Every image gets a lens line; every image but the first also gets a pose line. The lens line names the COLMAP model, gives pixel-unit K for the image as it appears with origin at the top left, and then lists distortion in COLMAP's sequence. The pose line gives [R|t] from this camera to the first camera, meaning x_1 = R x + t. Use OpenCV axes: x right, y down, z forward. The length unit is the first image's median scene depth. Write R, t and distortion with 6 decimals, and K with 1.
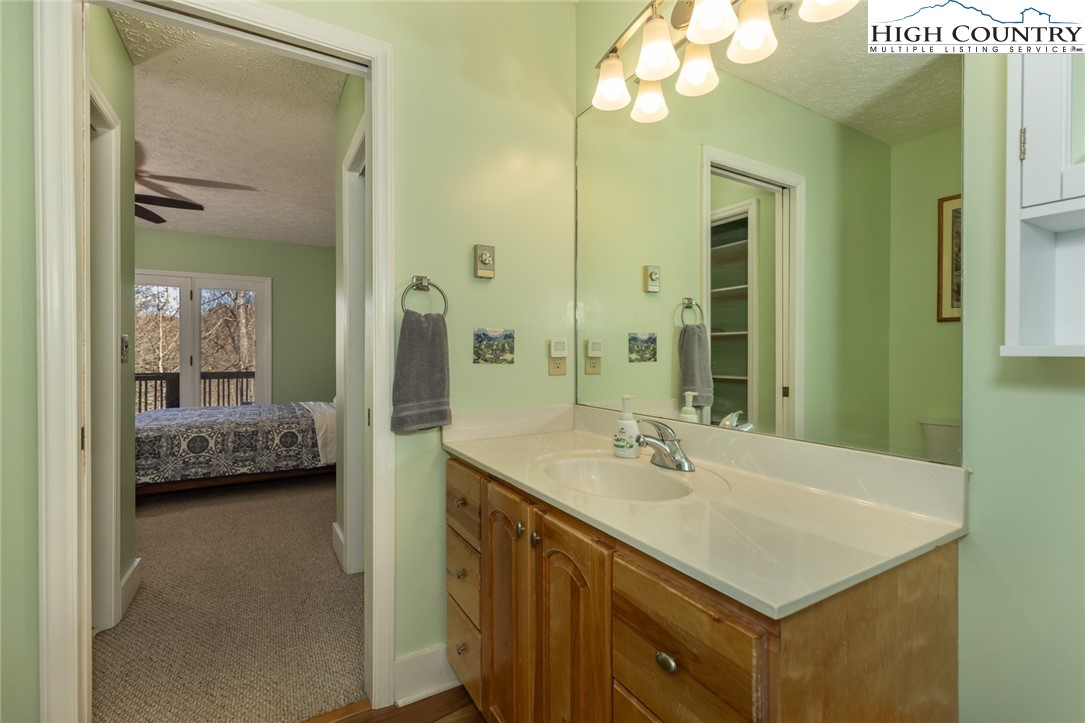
lens RADIAL K [[481.9, 0, 545.2], [0, 481.9, 359.5], [0, 0, 1]] dist [0.000478, 0.000049]
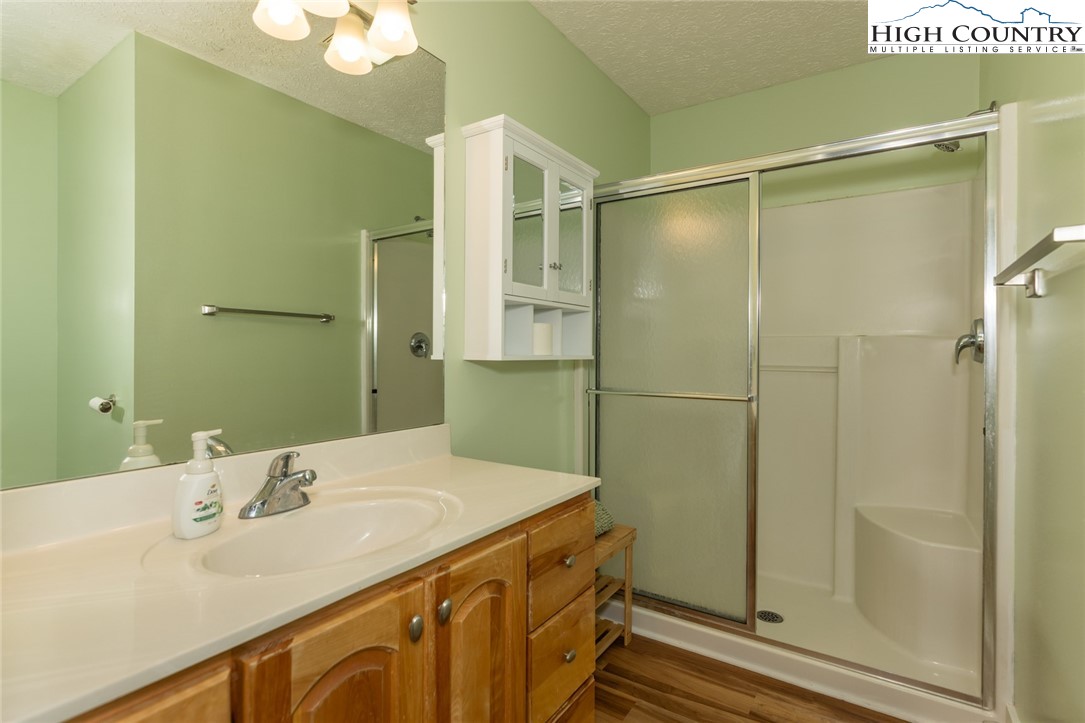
lens RADIAL K [[534.9, 0, 542.5], [0, 534.9, 361.5], [0, 0, 1]] dist [-0.001408, -0.000136]
pose [[-0.426850, -0.019405, 0.904114, -0.942577], [0.002997, 0.999734, 0.022872, -0.044977], [-0.904317, 0.012472, -0.426678, 1.350517]]
